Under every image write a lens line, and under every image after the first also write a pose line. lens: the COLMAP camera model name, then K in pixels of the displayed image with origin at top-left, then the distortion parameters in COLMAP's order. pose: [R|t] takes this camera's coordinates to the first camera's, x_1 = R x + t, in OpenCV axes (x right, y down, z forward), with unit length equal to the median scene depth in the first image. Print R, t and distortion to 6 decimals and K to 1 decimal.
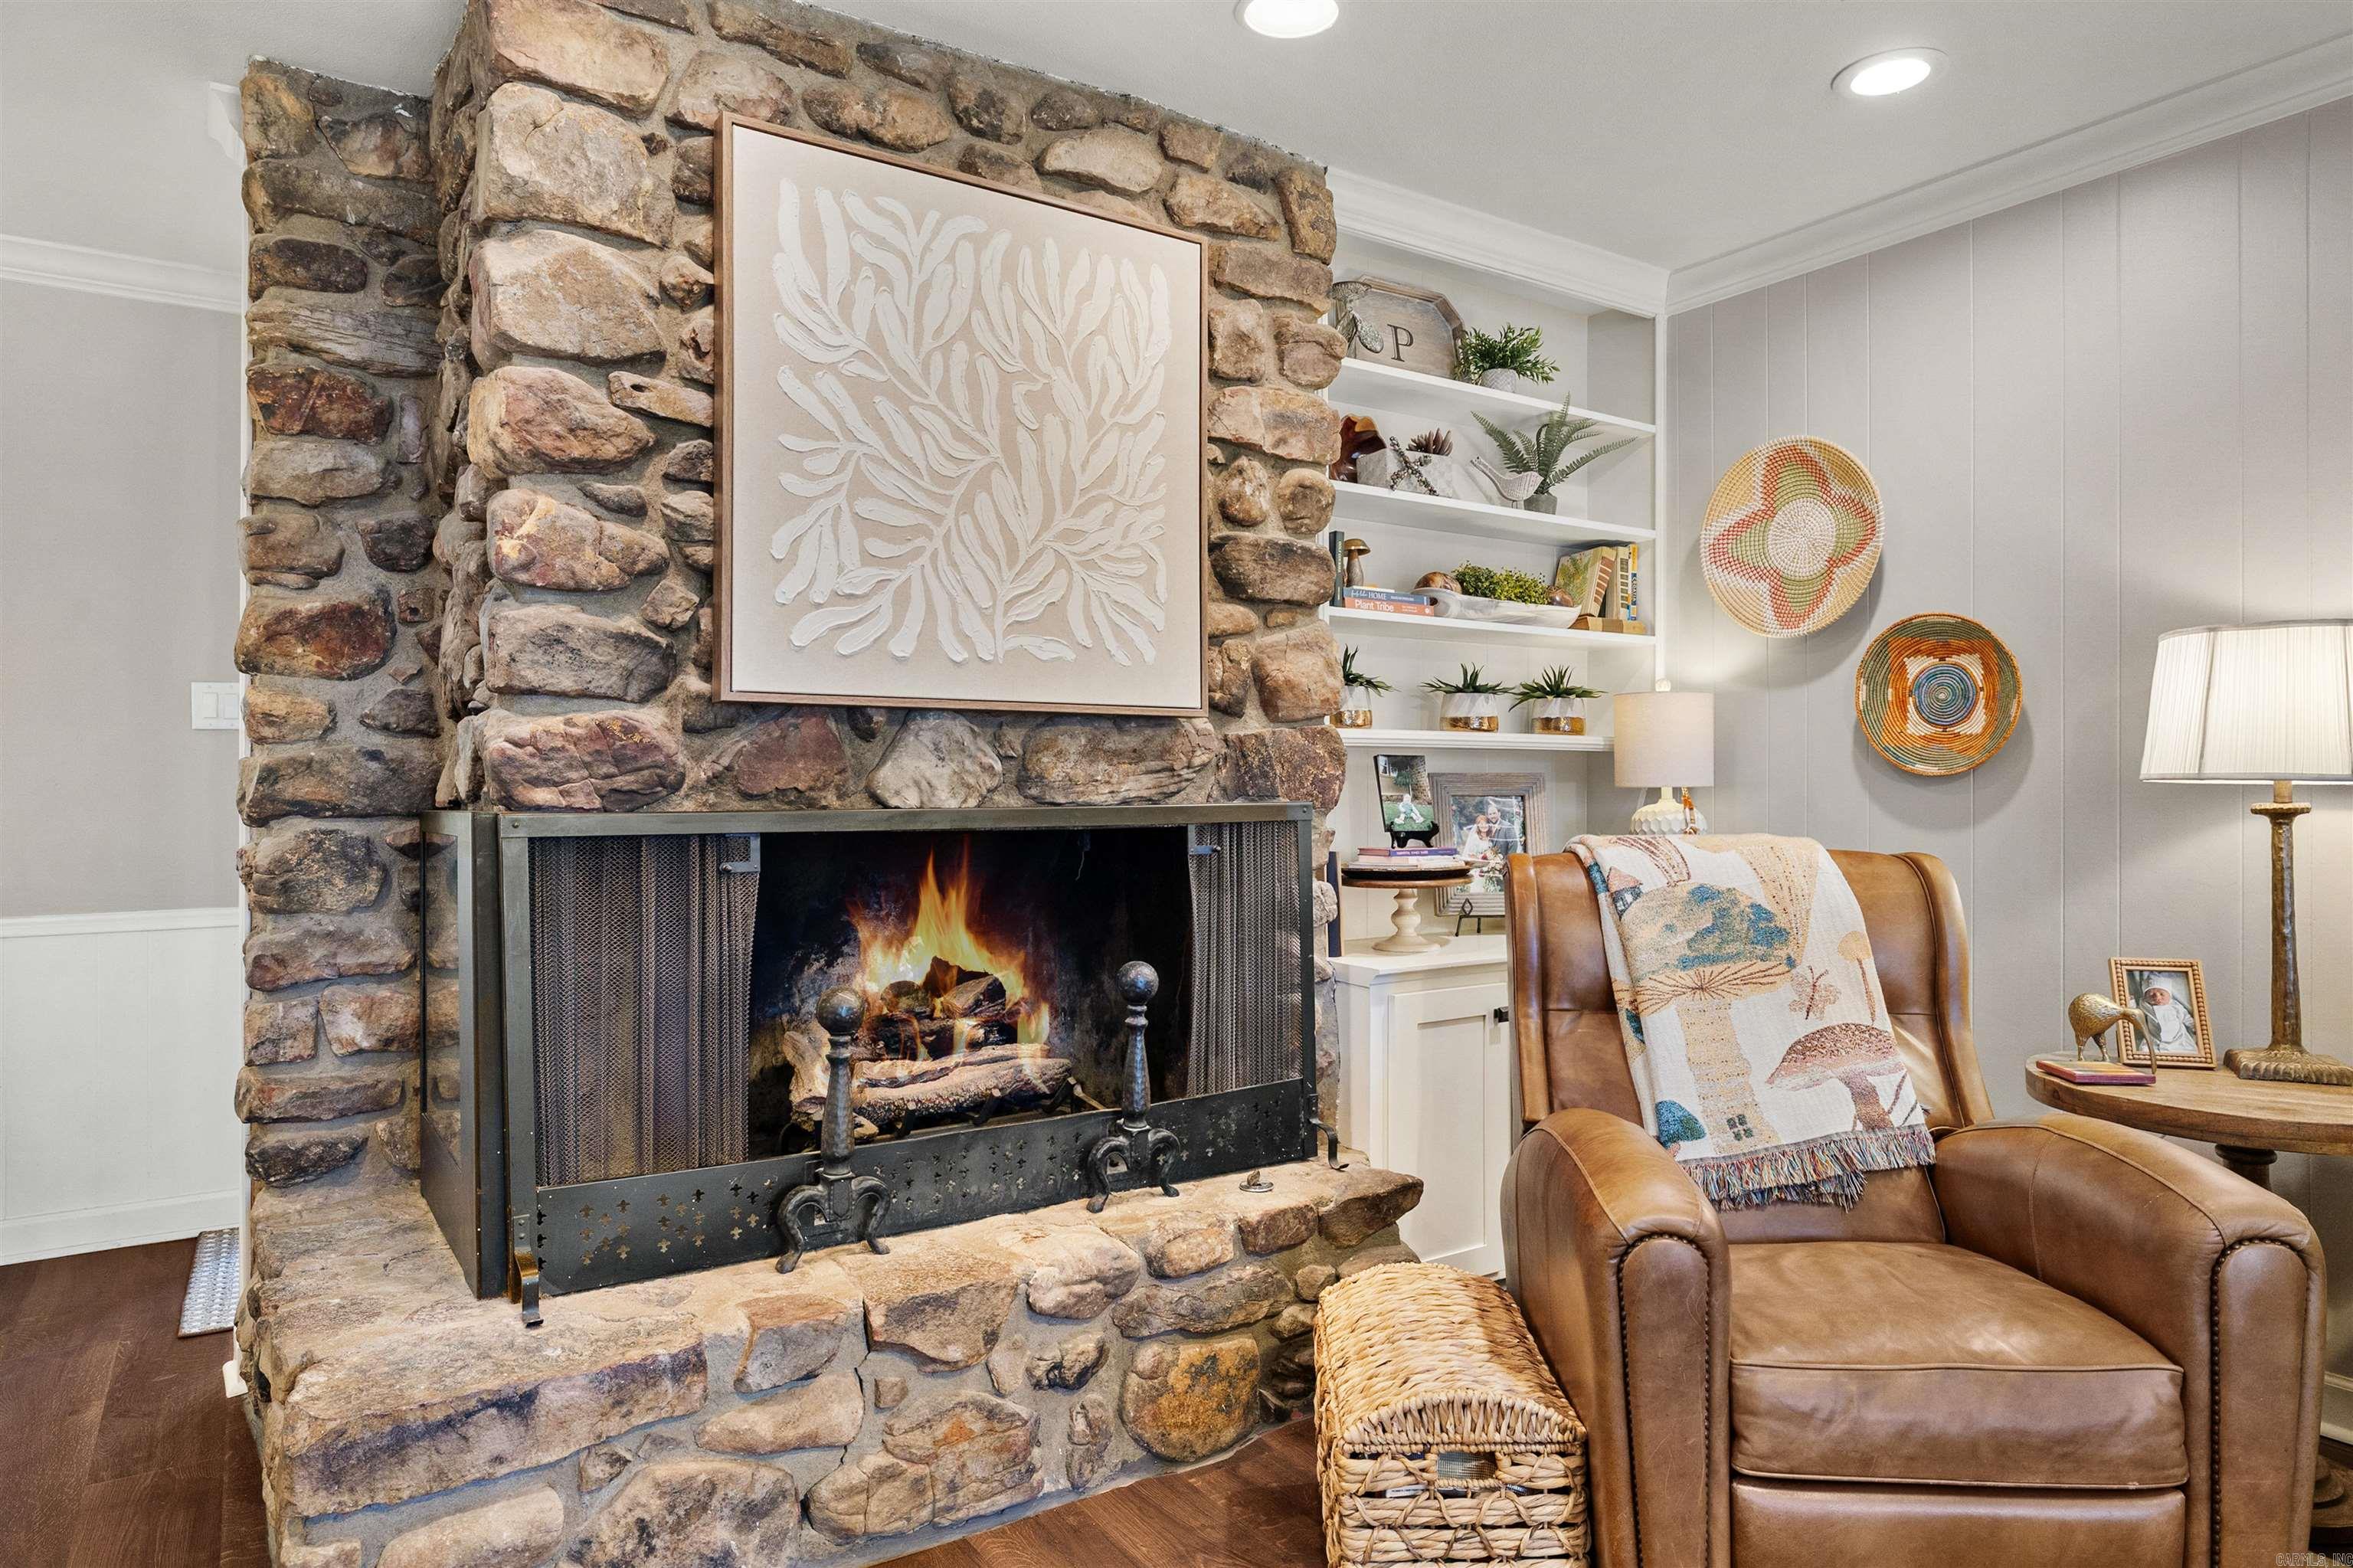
lens RADIAL K [[1405.2, 0, 1176.5], [0, 1405.2, 784.0], [0, 0, 1]] dist [-0.001307, -0.000148]
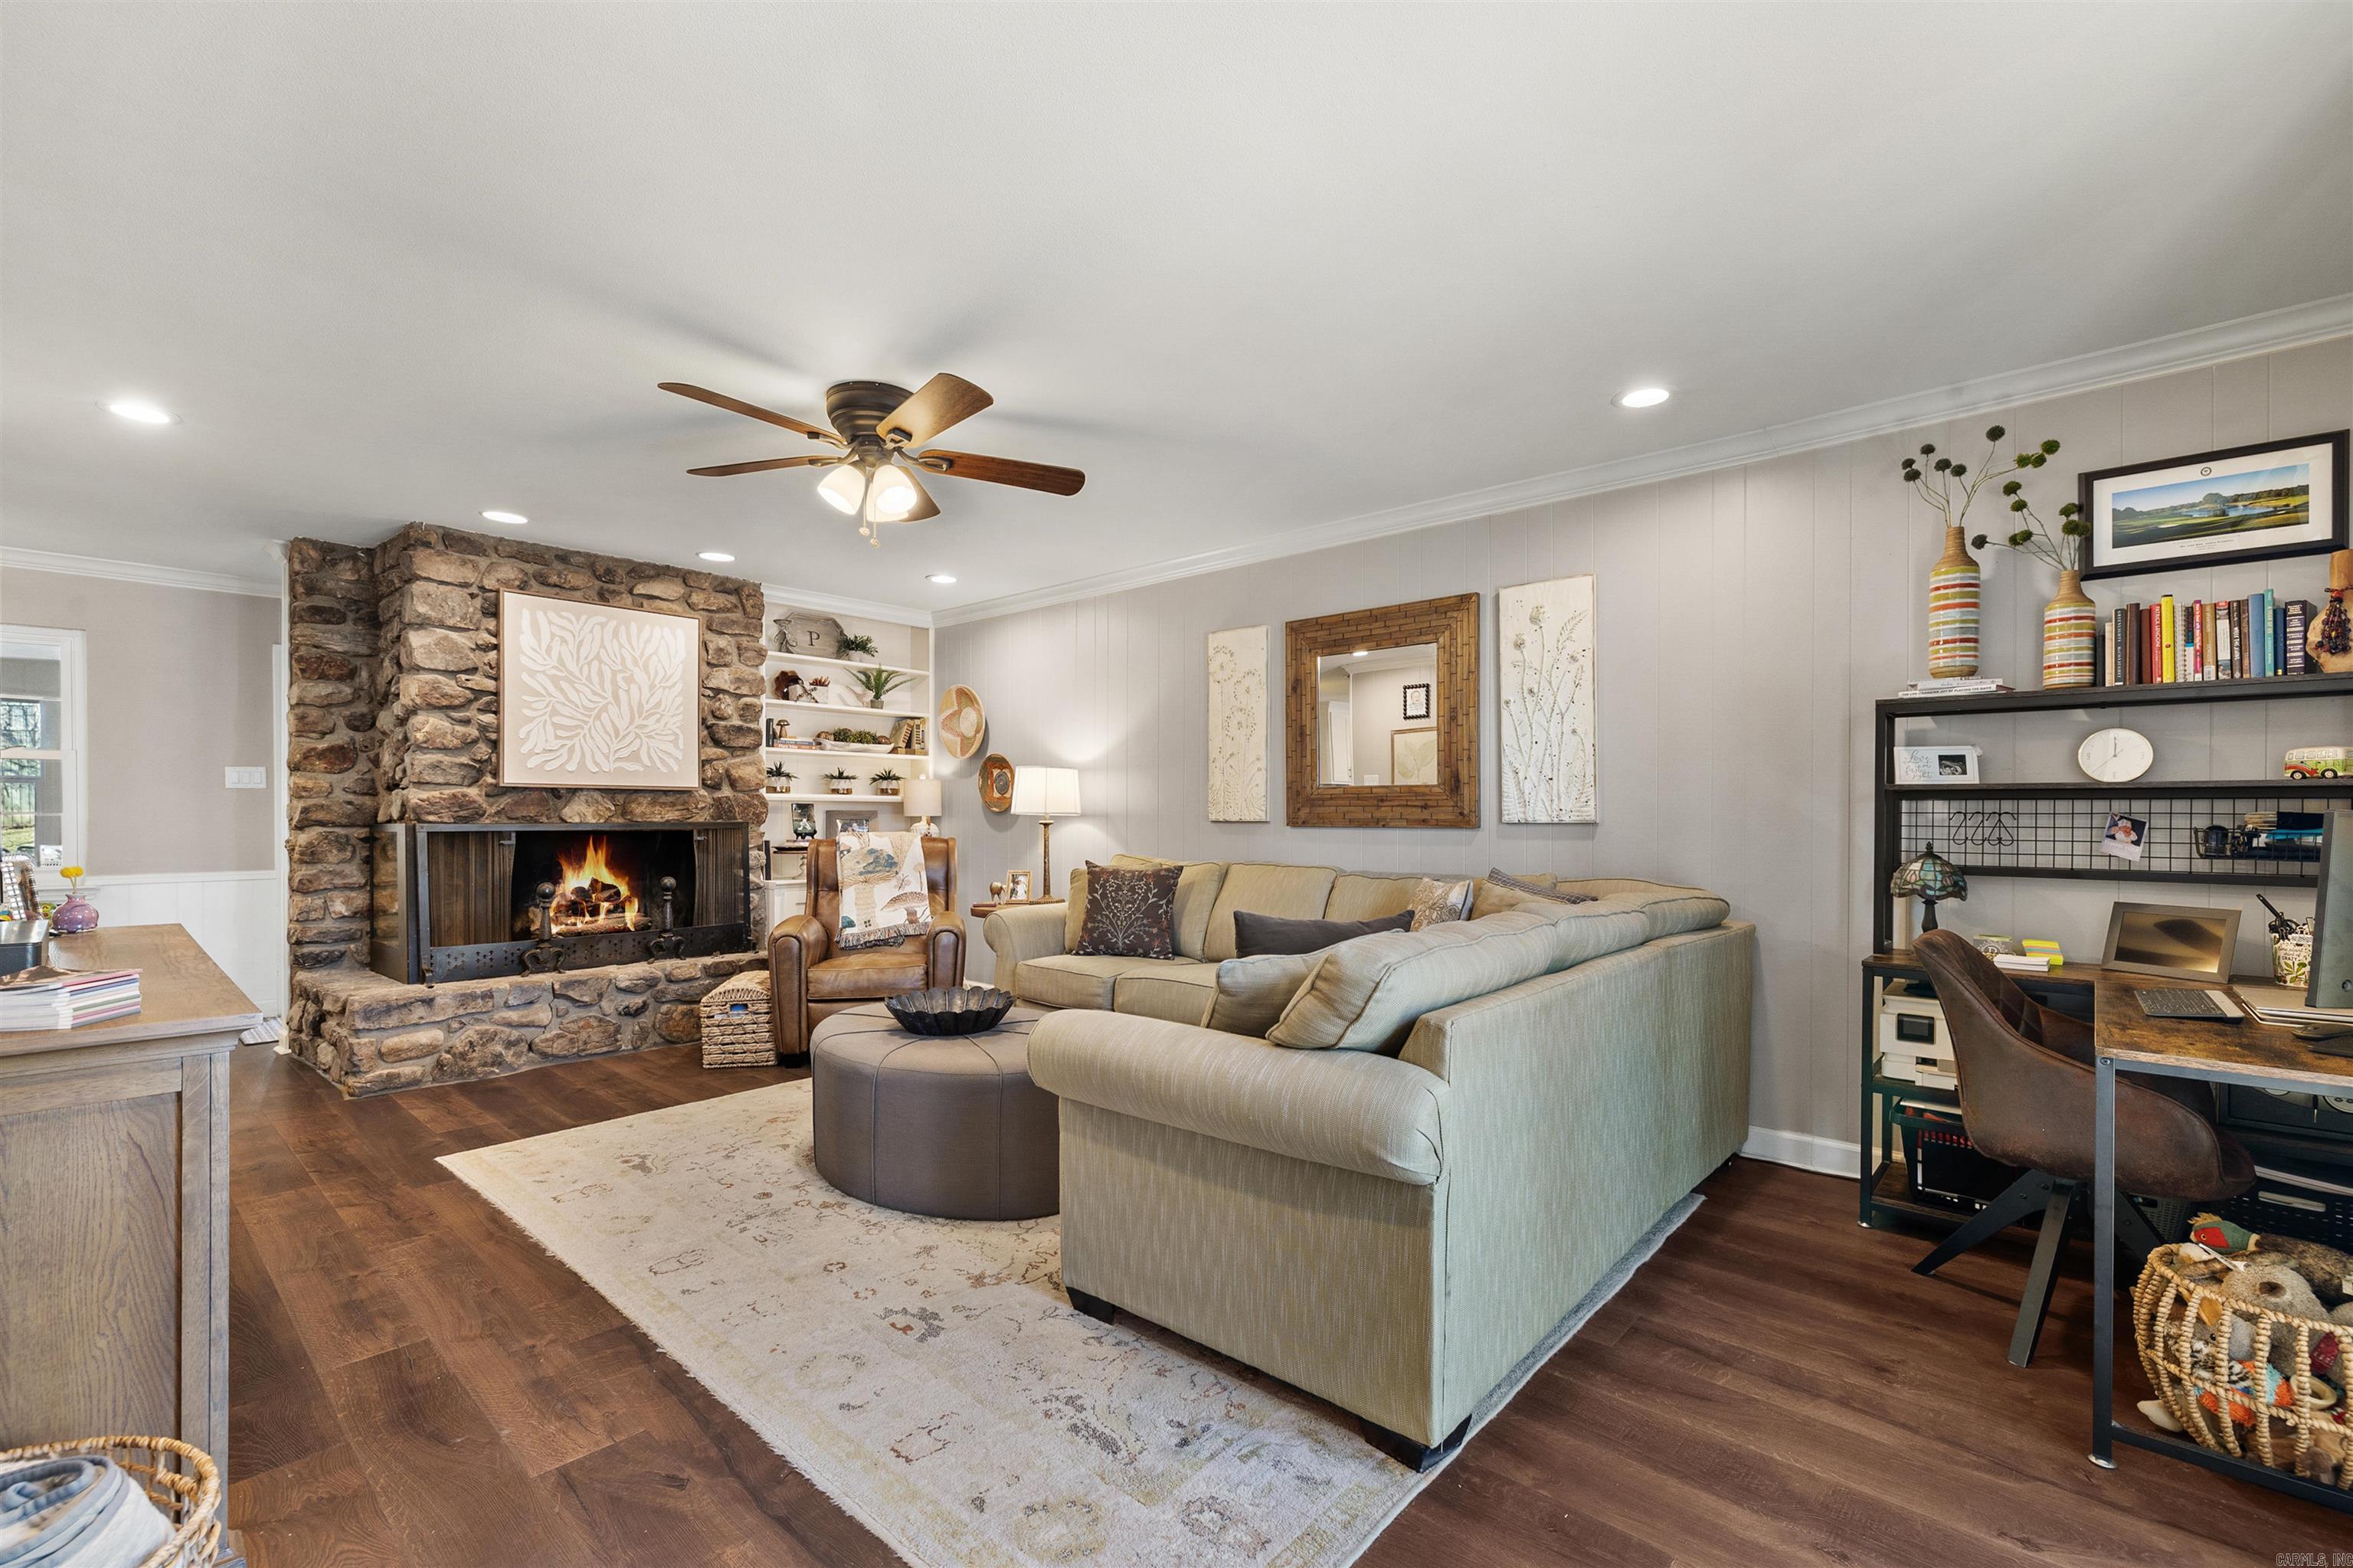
lens RADIAL K [[1006.6, 0, 1174.2], [0, 1006.6, 820.5], [0, 0, 1]] dist [-0.000420, -0.000082]
pose [[0.966308, 0.000354, 0.257389, 0.442214], [-0.001509, 0.999990, 0.004289, 0.001840], [-0.257385, -0.004533, 0.966298, -1.243852]]
